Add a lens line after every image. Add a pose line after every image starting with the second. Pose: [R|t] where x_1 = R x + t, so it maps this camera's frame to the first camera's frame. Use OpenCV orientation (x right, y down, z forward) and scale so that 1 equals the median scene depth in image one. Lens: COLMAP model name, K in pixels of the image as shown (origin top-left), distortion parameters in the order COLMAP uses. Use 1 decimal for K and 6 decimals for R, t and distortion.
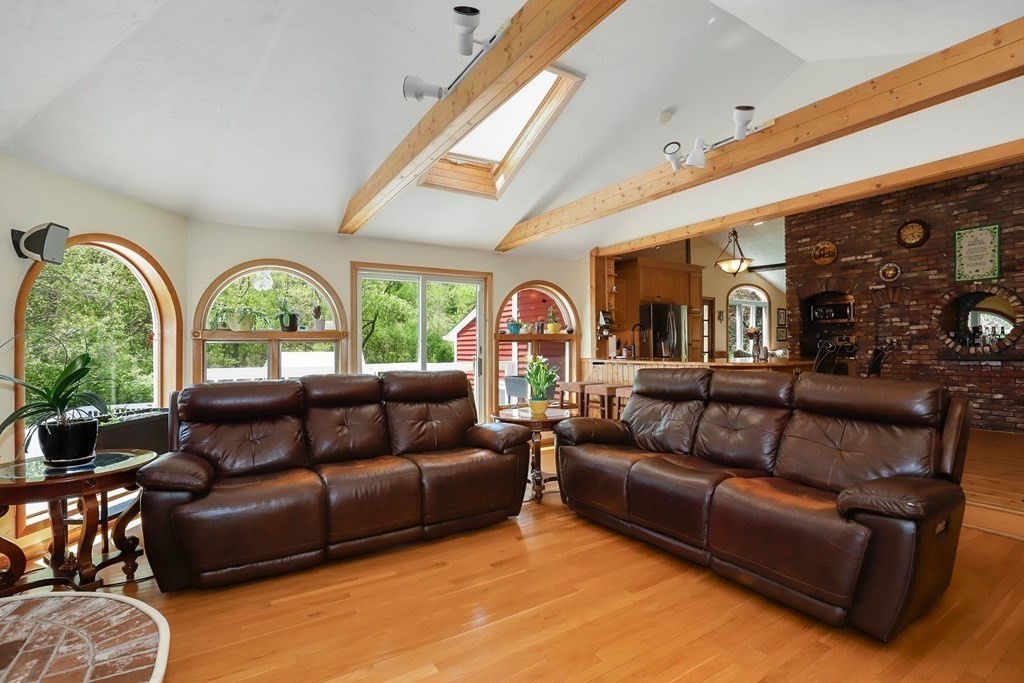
lens RADIAL K [[485.8, 0, 503.5], [0, 485.8, 342.6], [0, 0, 1]] dist [-0.035409, 0.007078]
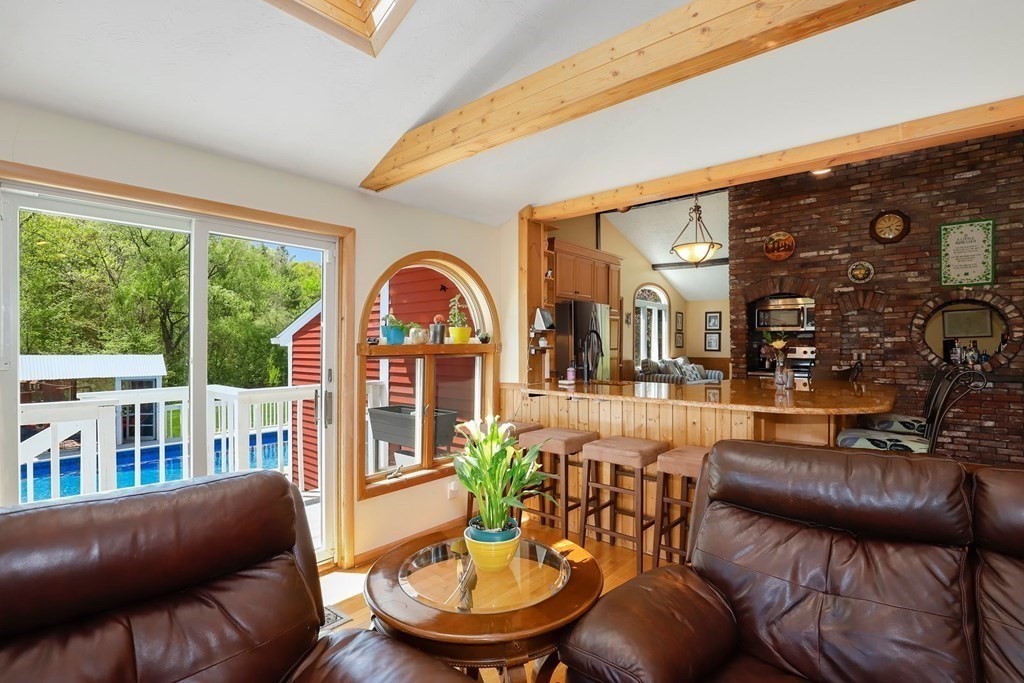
lens RADIAL K [[485.8, 0, 514.1], [0, 485.8, 344.5], [0, 0, 1]] dist [-0.035409, 0.007078]
pose [[0.948245, 0.007639, 0.317448, -0.023083], [-0.009922, 0.999935, 0.005578, -0.021576], [-0.317385, -0.008439, 0.948259, 0.417551]]
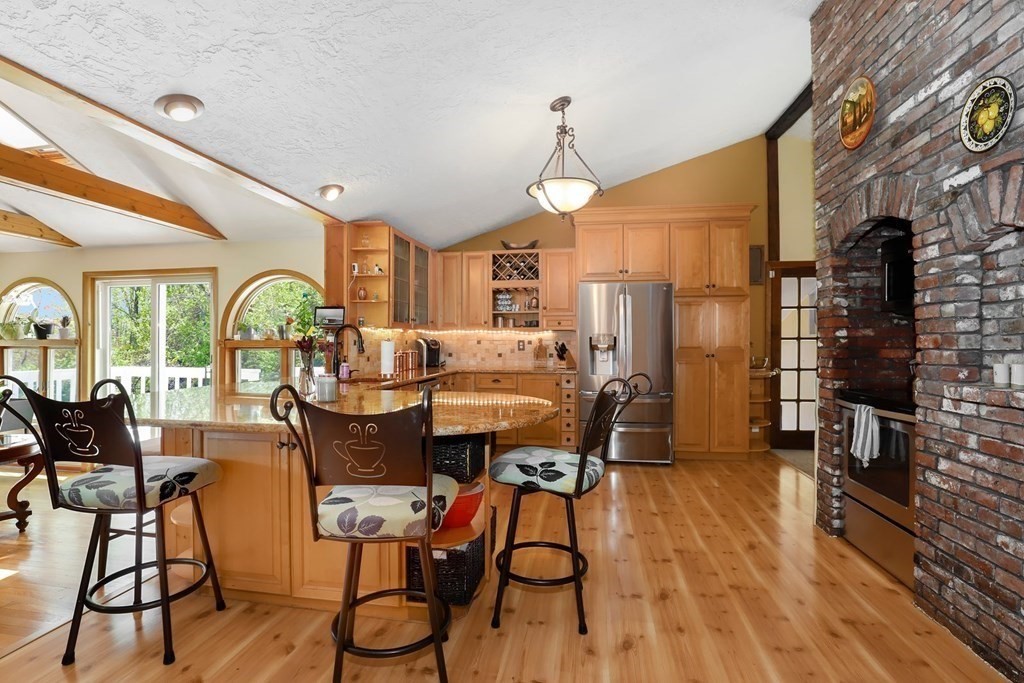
lens RADIAL K [[485.8, 0, 505.7], [0, 485.8, 341.3], [0, 0, 1]] dist [-0.035409, 0.007078]
pose [[0.774833, 0.003740, -0.632154, 0.797397], [0.000032, 0.999982, 0.005956, -0.022527], [0.632165, -0.004636, 0.774820, 0.644984]]
